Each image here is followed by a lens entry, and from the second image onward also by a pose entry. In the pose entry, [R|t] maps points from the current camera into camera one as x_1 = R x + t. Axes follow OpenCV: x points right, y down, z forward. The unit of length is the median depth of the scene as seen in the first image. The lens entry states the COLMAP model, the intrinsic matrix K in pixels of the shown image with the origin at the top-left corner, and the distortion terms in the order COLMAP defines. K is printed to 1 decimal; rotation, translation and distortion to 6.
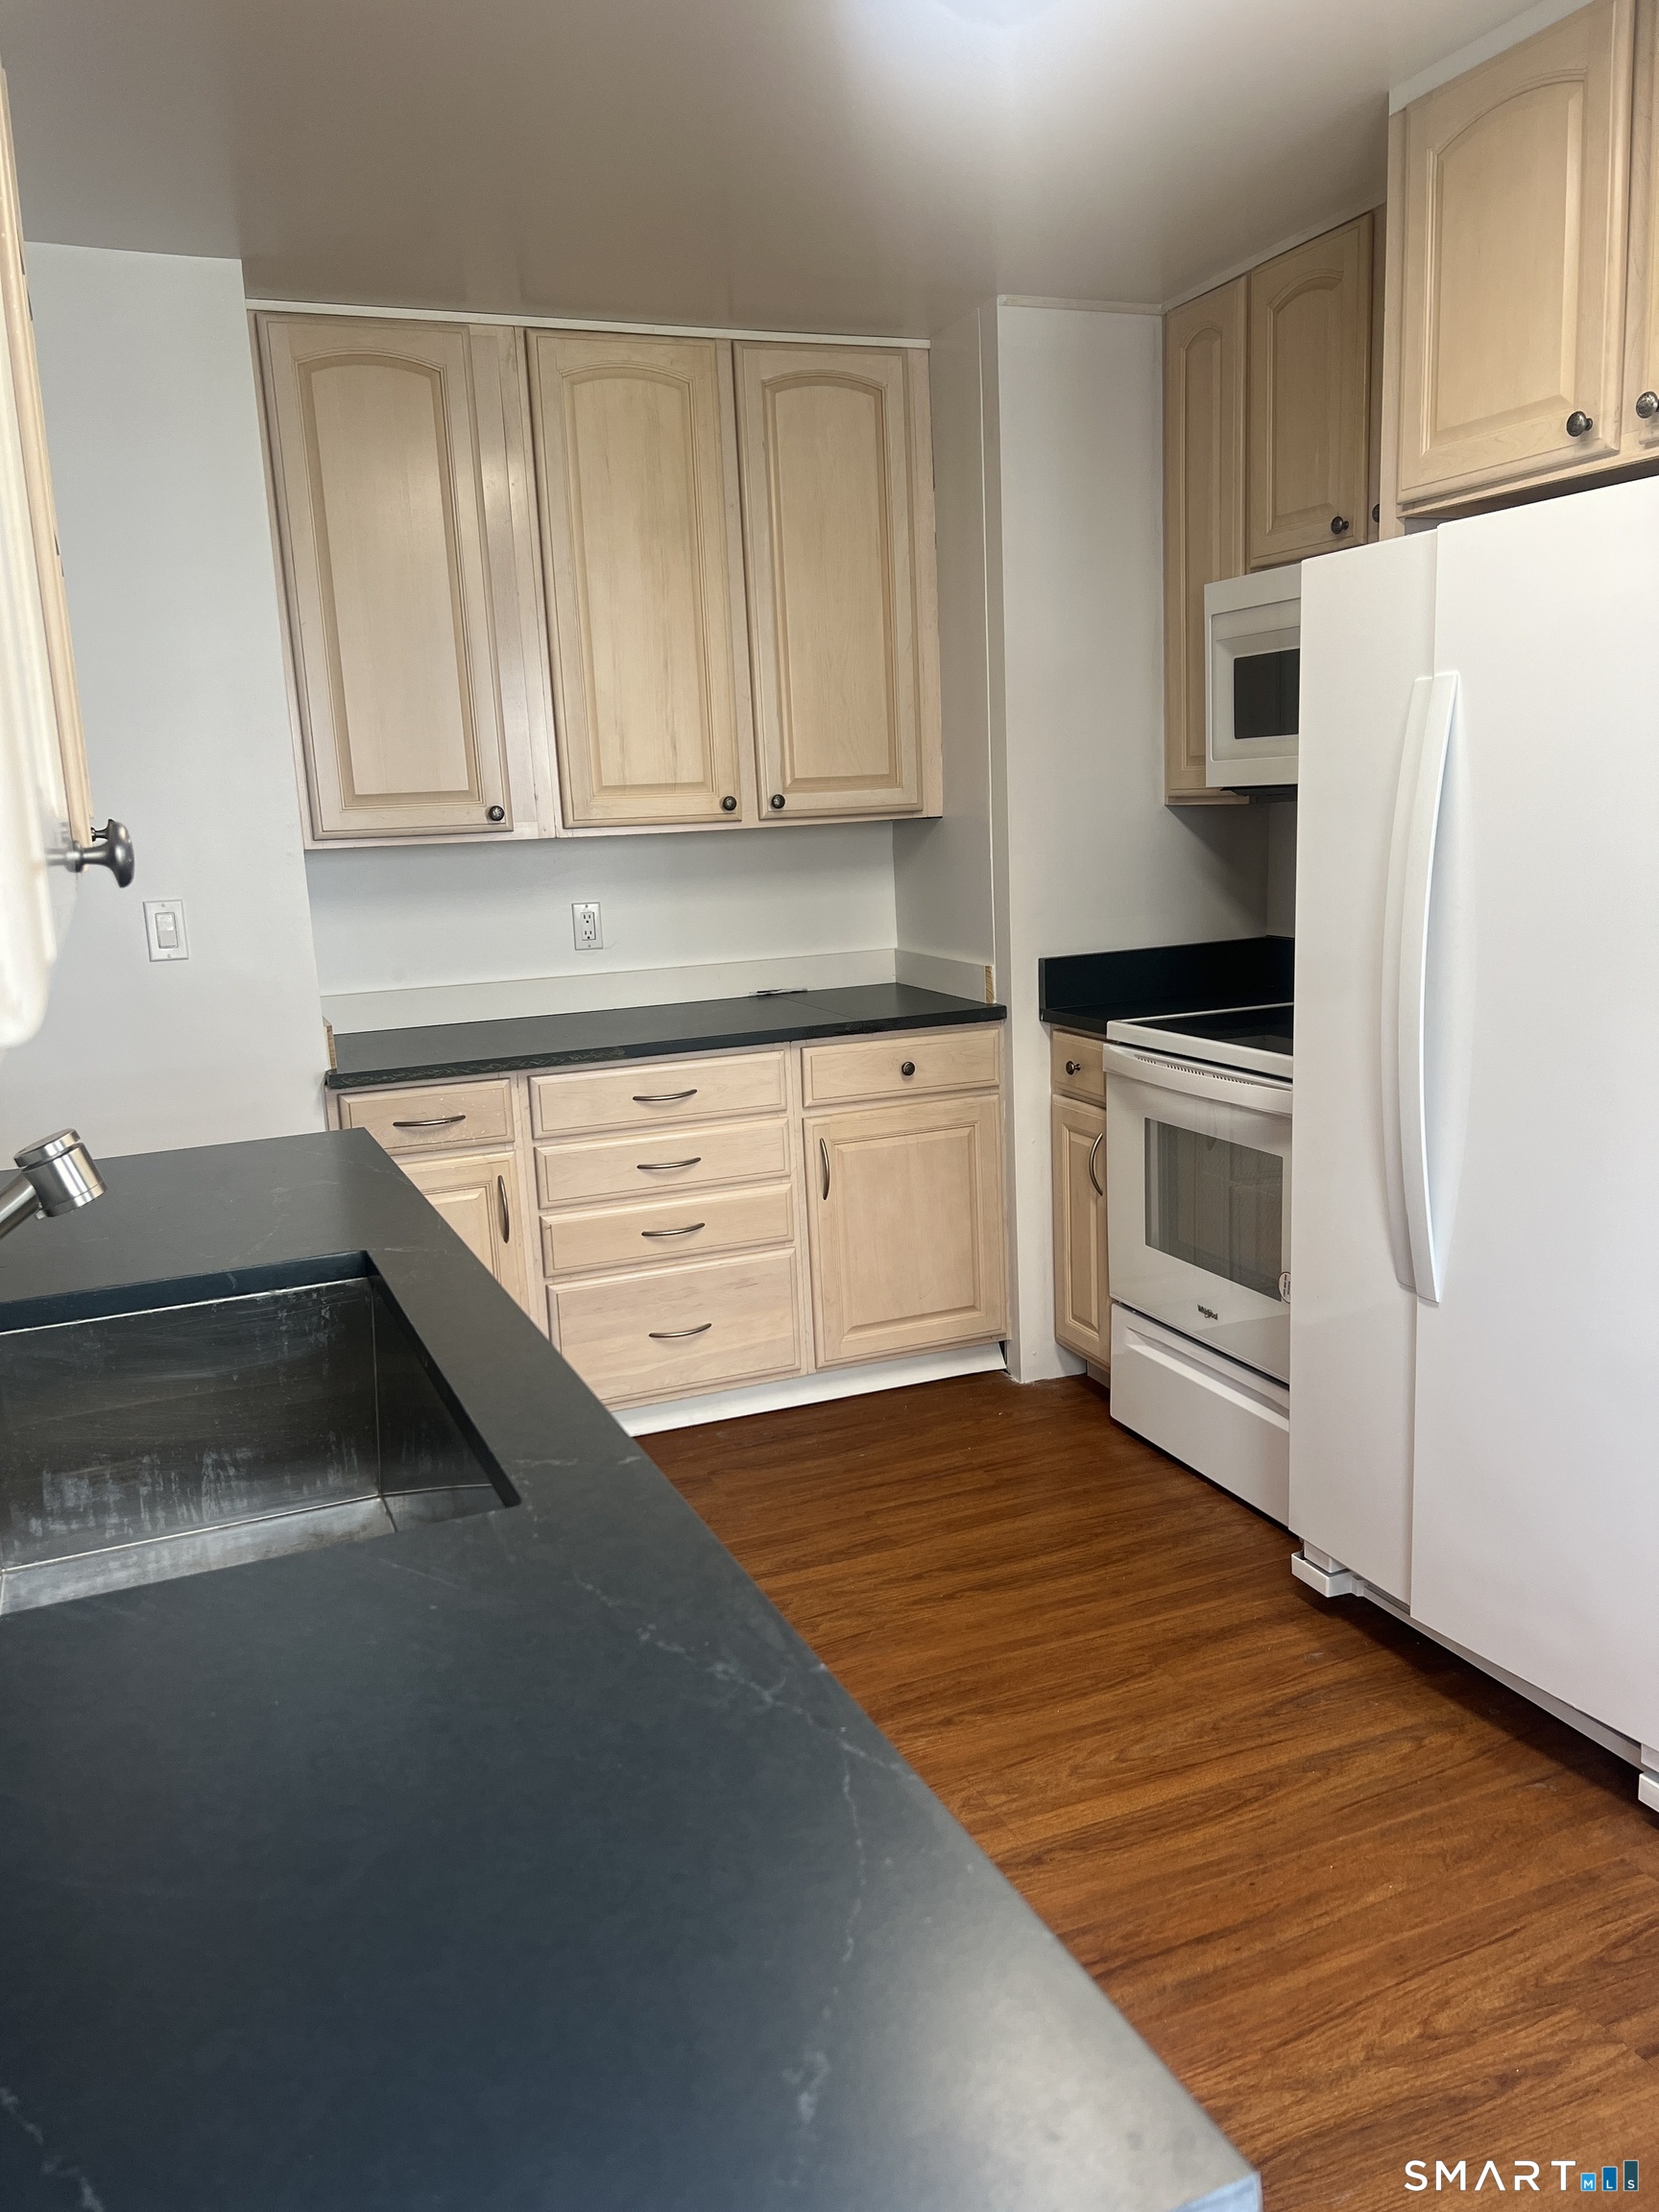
lens RADIAL K [[1666.3, 0, 833.1], [0, 1666.3, 1115.1], [0, 0, 1]] dist [0.081199, -0.095165]
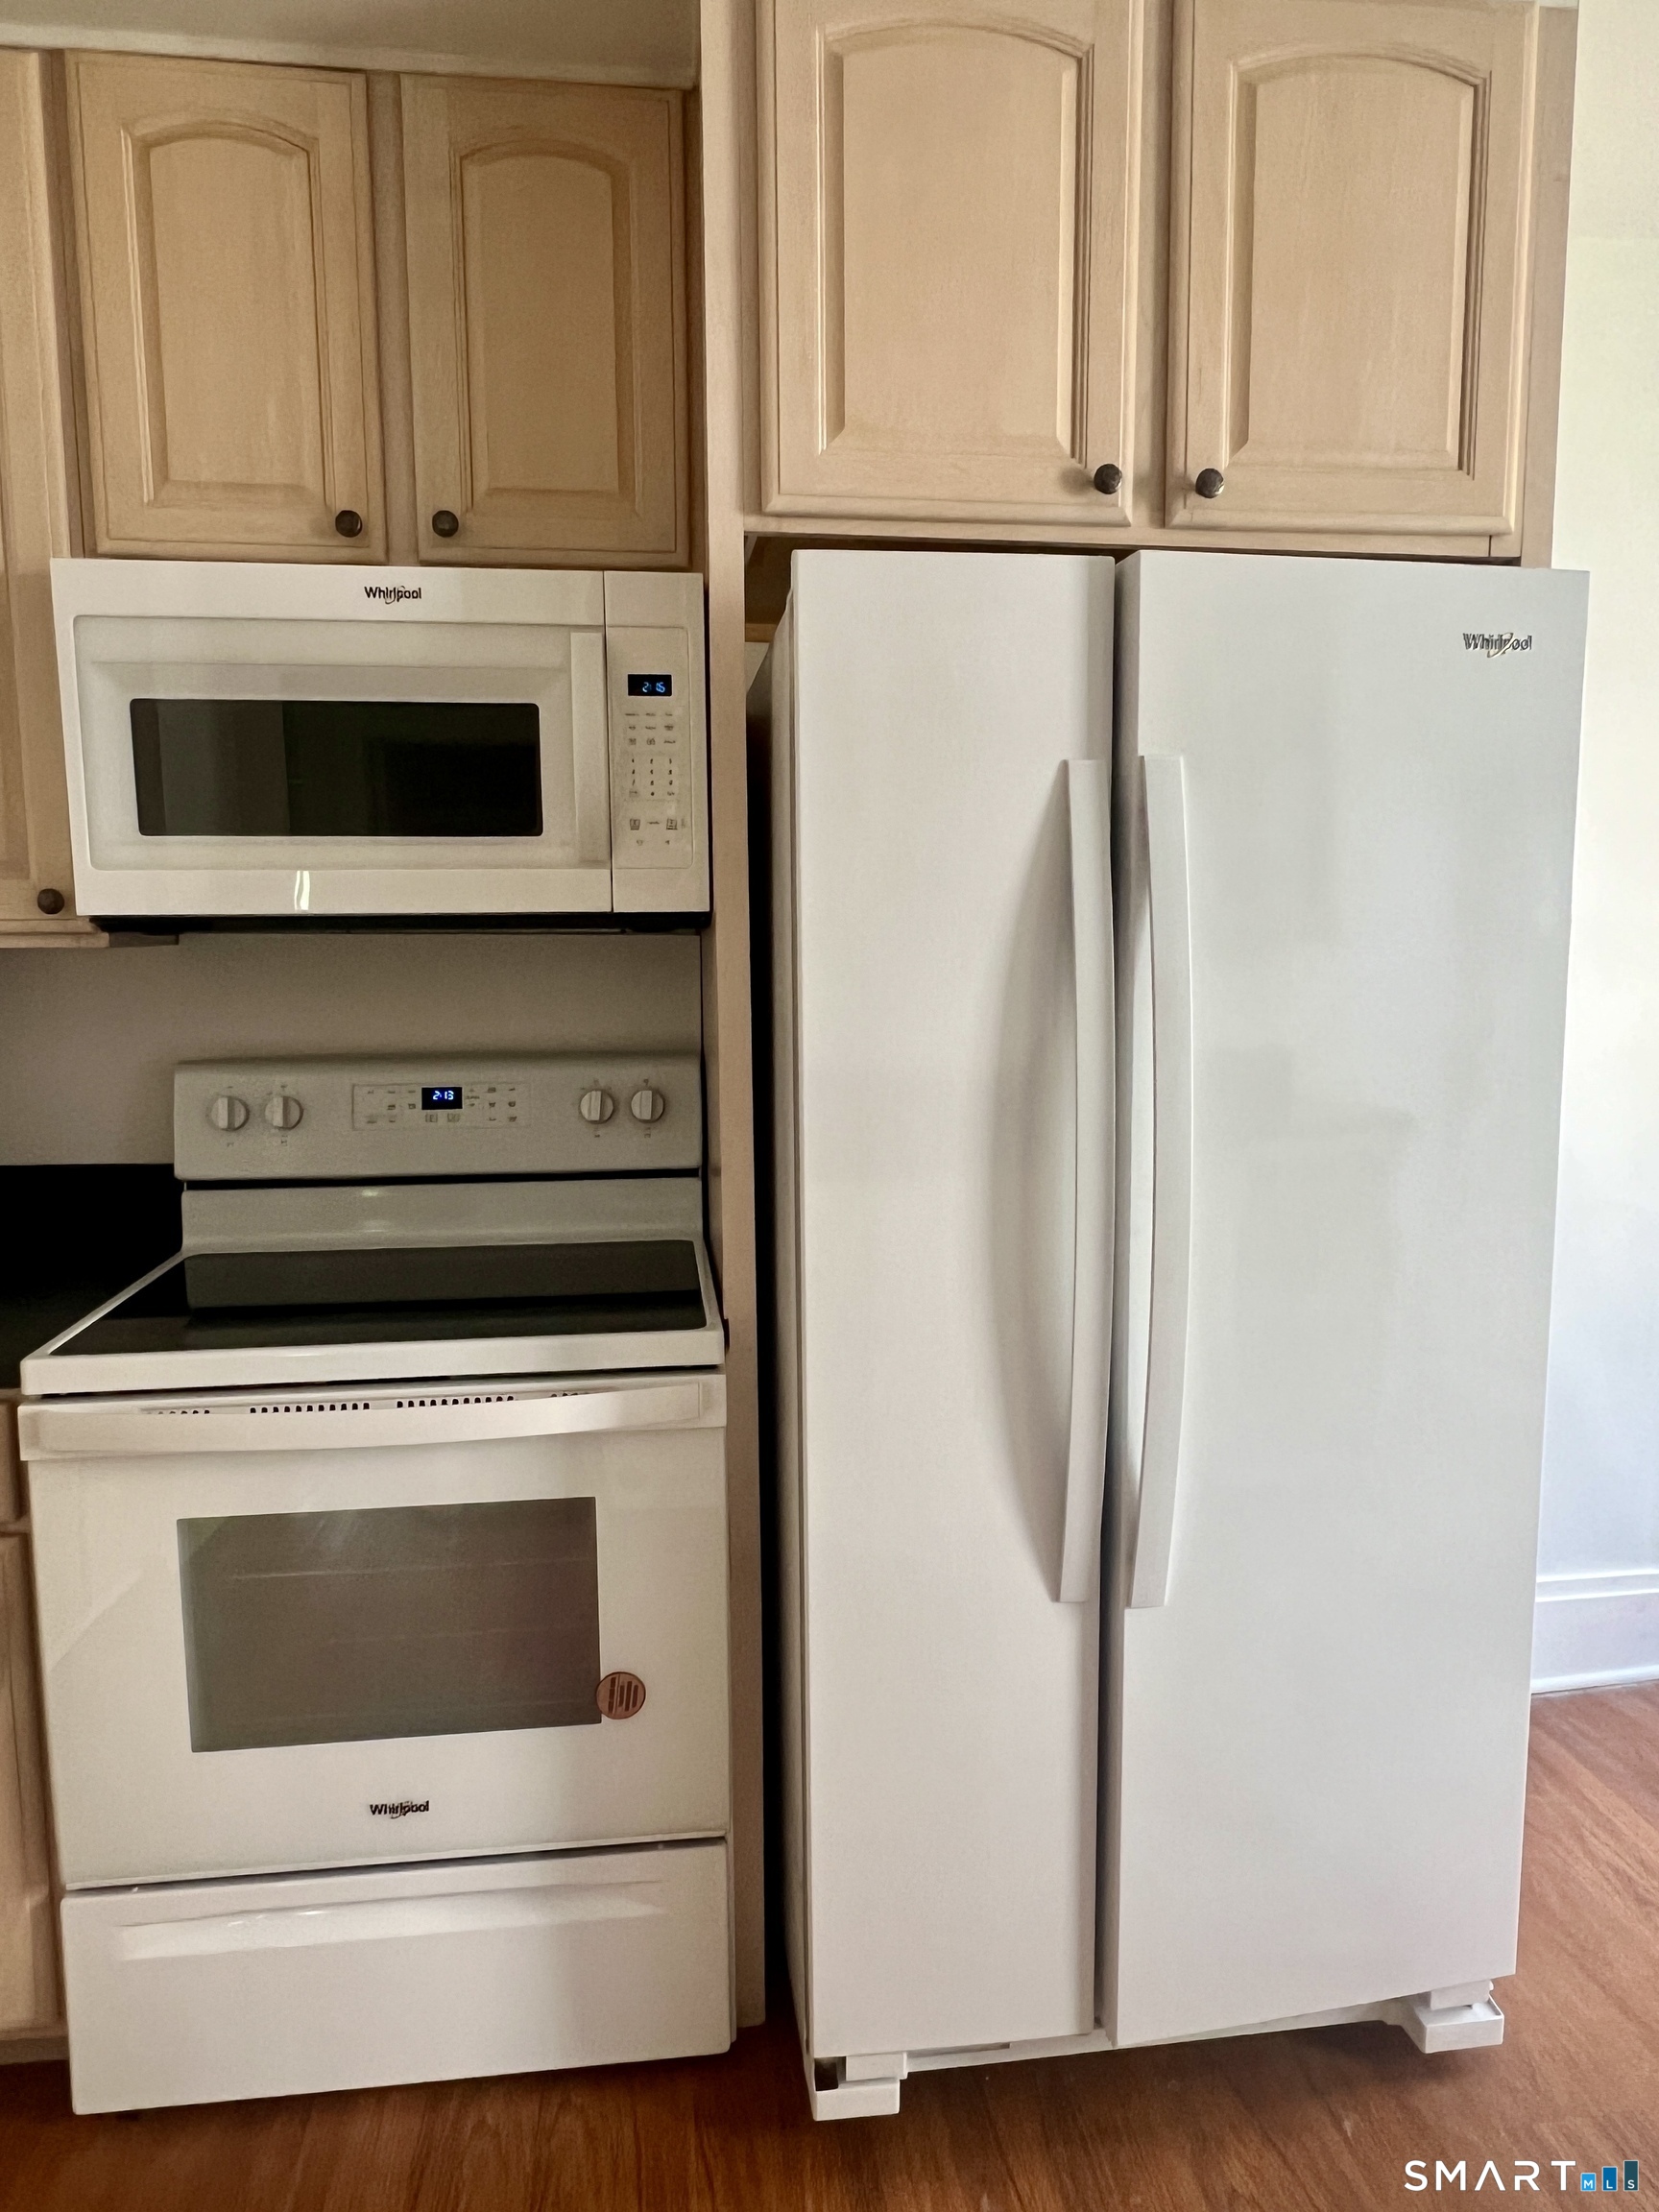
lens RADIAL K [[1412.3, 0, 830.5], [0, 1412.3, 1110.7], [0, 0, 1]] dist [0.003484, 0.001297]
pose [[0.260069, -0.080213, 0.962252, -0.181029], [0.178347, 0.983388, 0.033773, -0.104966], [-0.948976, 0.162832, 0.270055, 0.661909]]
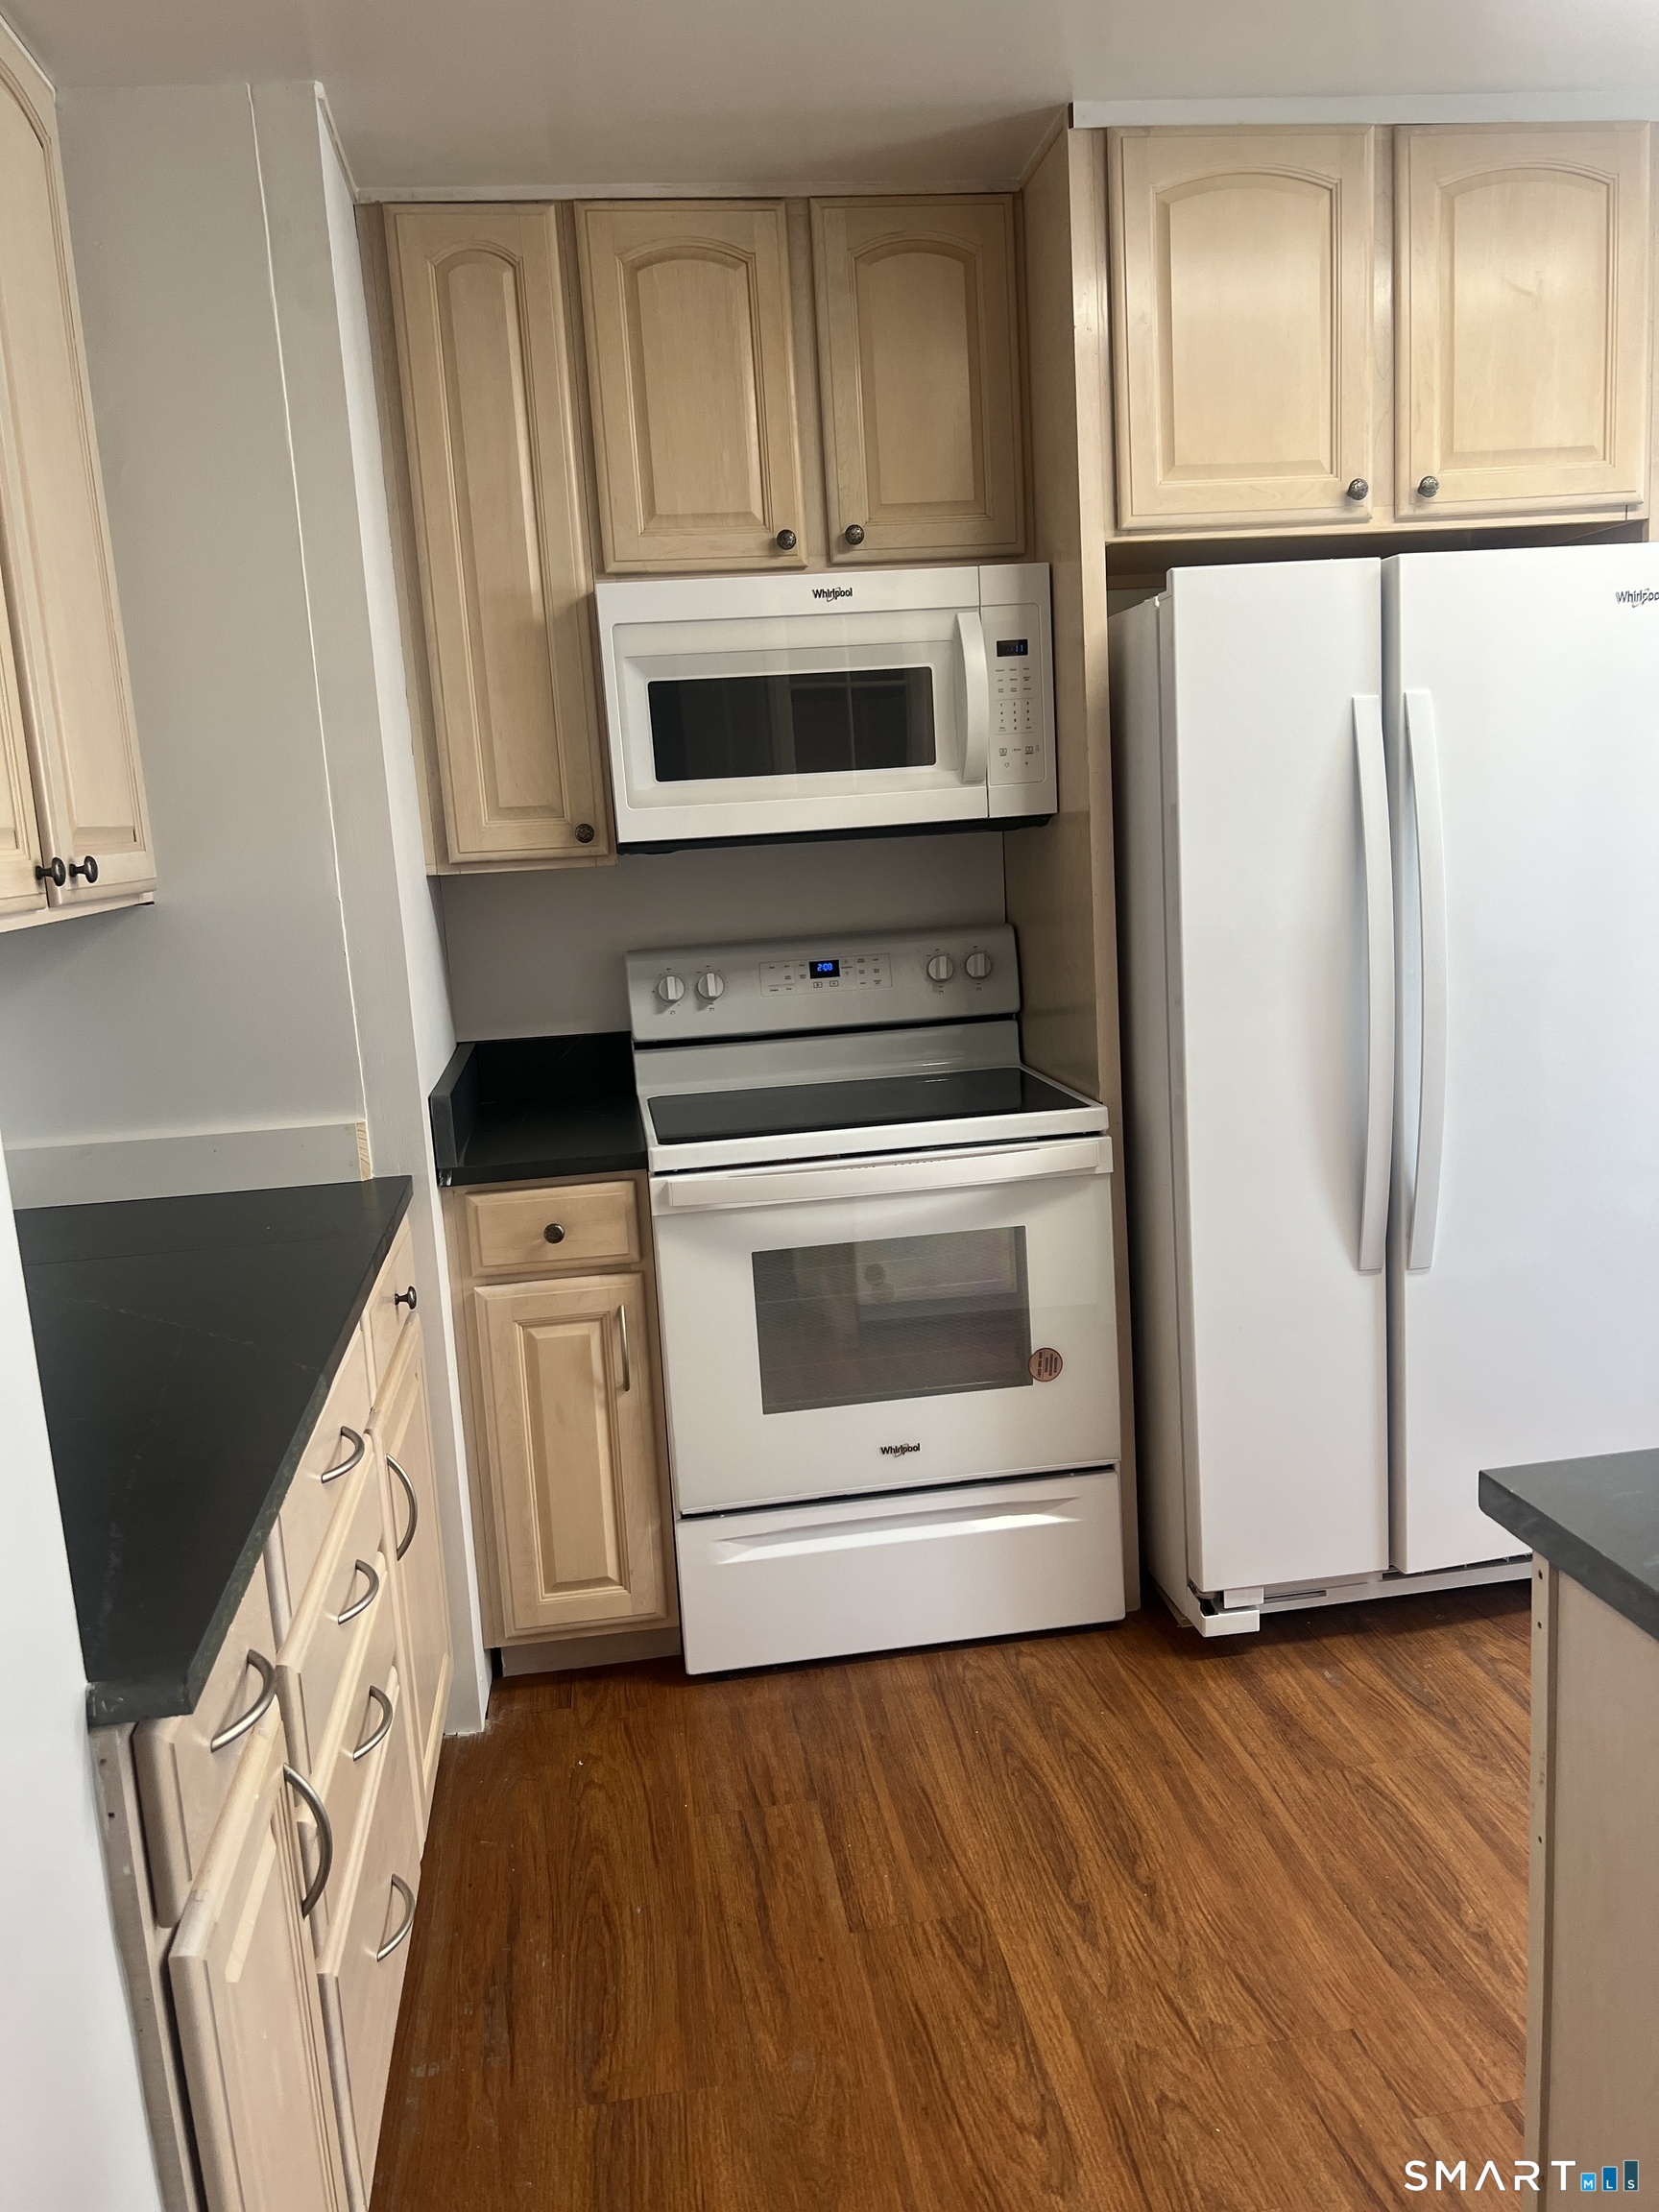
lens RADIAL K [[1666.3, 0, 833.1], [0, 1666.3, 1115.1], [0, 0, 1]] dist [0.081199, -0.095165]
pose [[0.237826, -0.139398, 0.961253, -0.541701], [0.235265, 0.968446, 0.082234, -0.115707], [-0.942385, 0.206592, 0.263117, 0.748511]]
